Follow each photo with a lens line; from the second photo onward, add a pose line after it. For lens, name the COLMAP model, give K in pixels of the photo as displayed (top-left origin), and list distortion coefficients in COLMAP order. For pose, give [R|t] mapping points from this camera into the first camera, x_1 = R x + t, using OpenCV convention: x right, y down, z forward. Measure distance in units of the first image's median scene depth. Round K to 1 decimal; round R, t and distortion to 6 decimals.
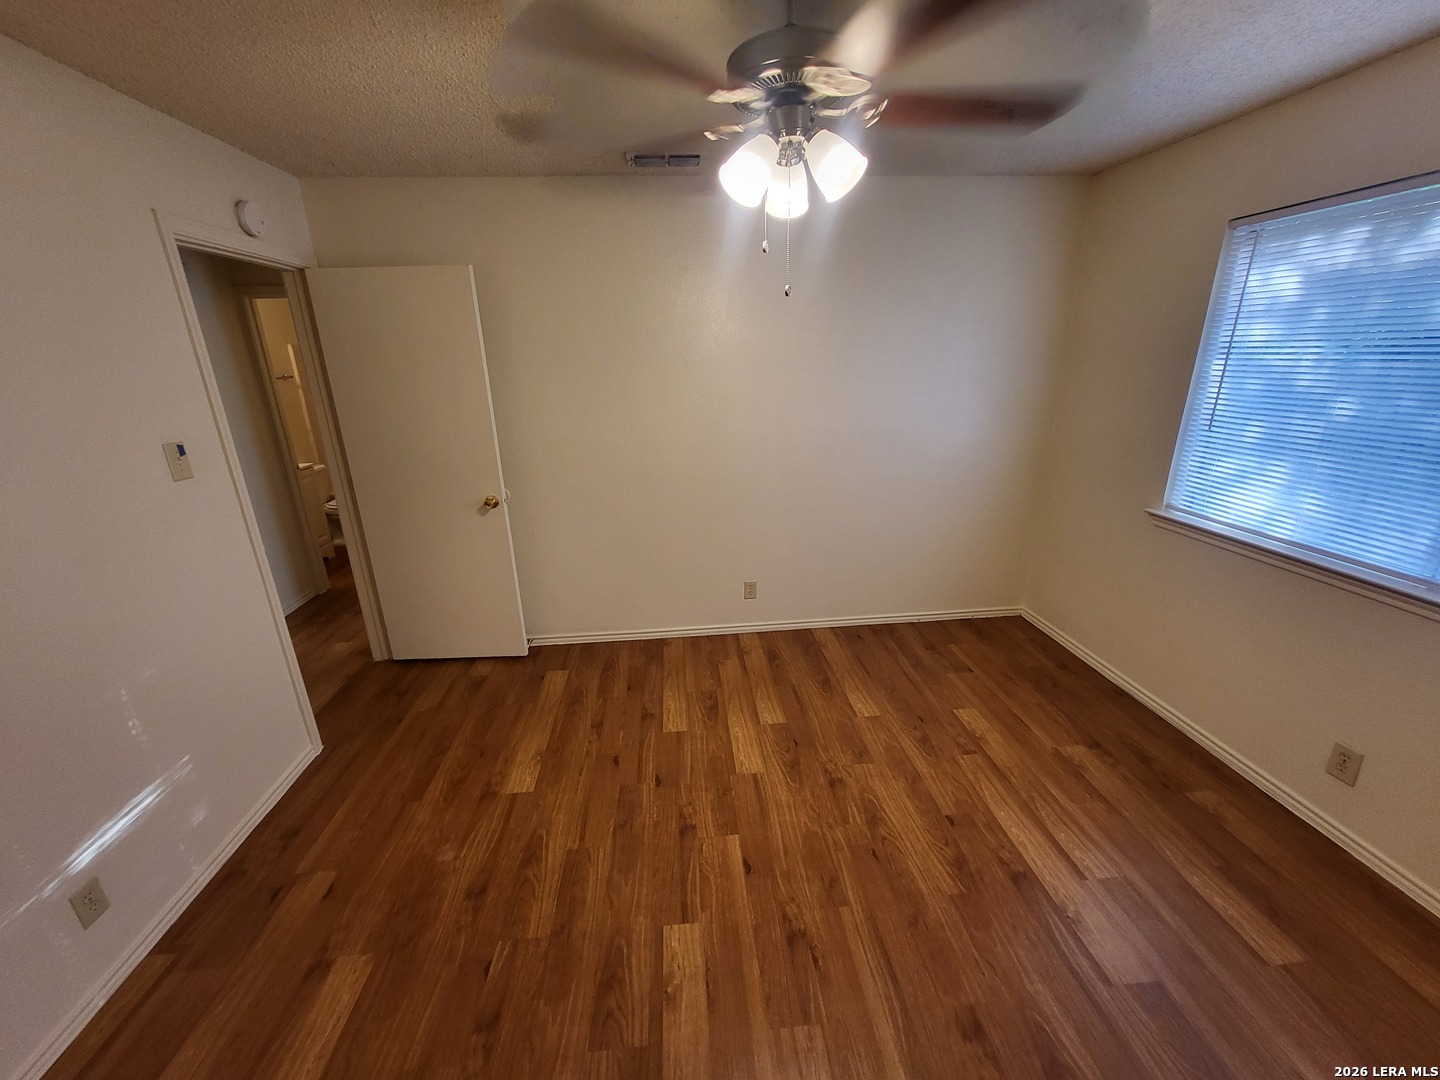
lens RADIAL K [[561.7, 0, 711.9], [0, 561.7, 541.0], [0, 0, 1]] dist [0.002363, -0.004965]
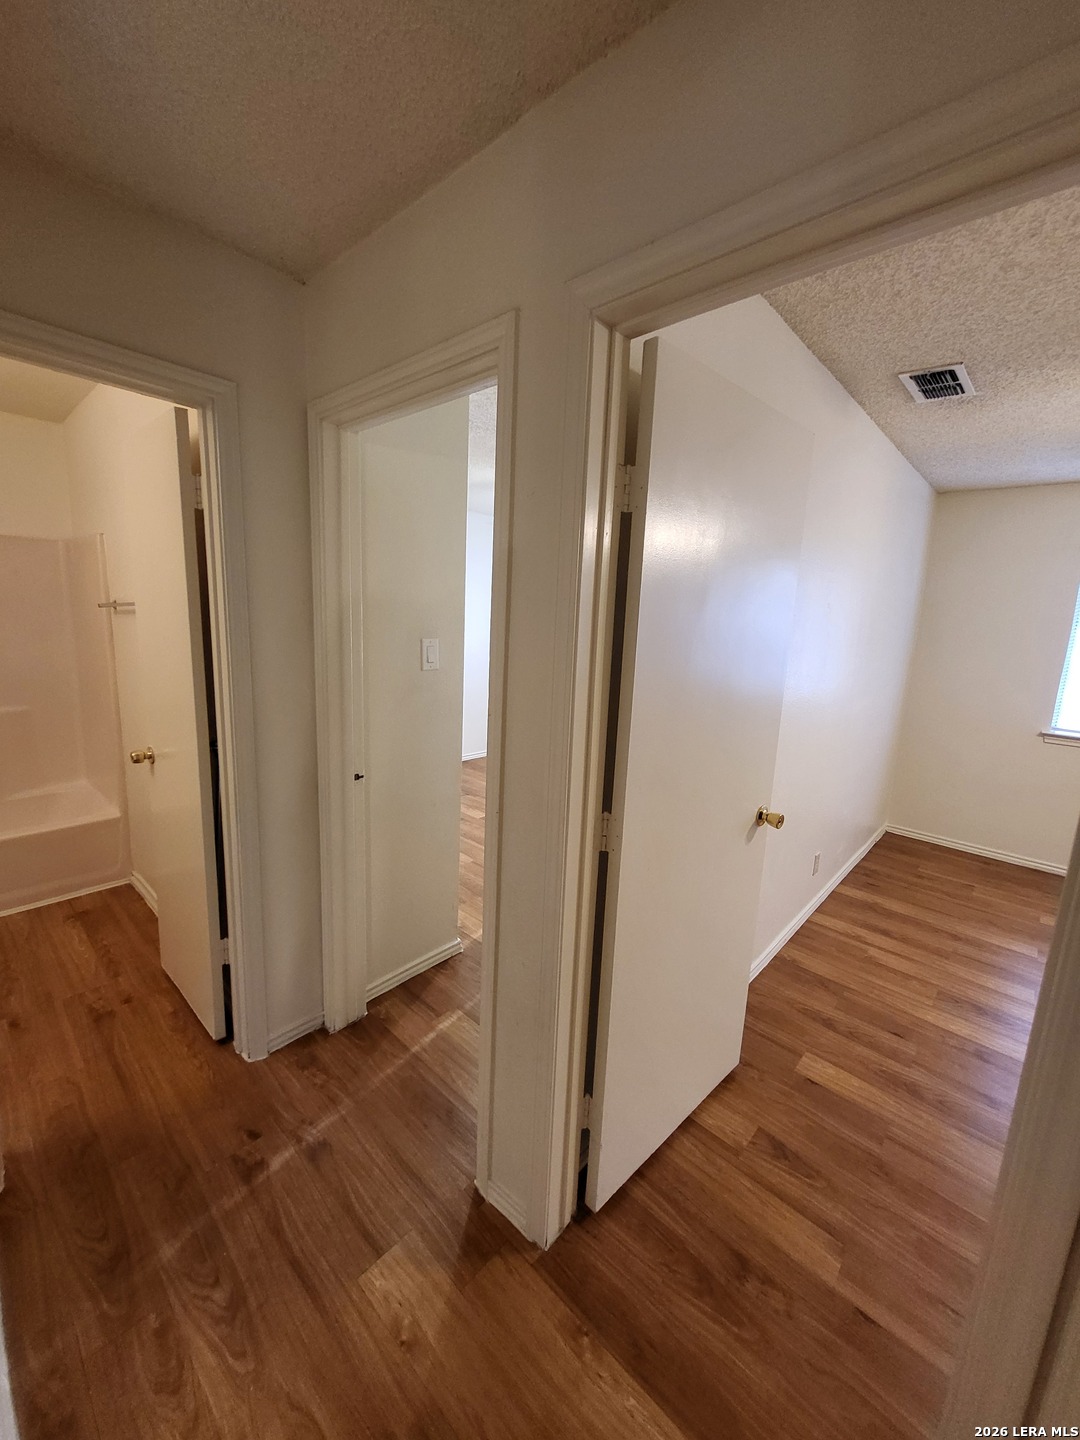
lens RADIAL K [[561.7, 0, 540.0], [0, 561.7, 720.0], [0, 0, 1]] dist [0.002363, -0.004965]
pose [[0.736452, -0.069548, 0.672905, -0.897185], [0.155281, 0.985521, -0.068087, -0.154394], [-0.658427, 0.154632, 0.736589, 0.663344]]
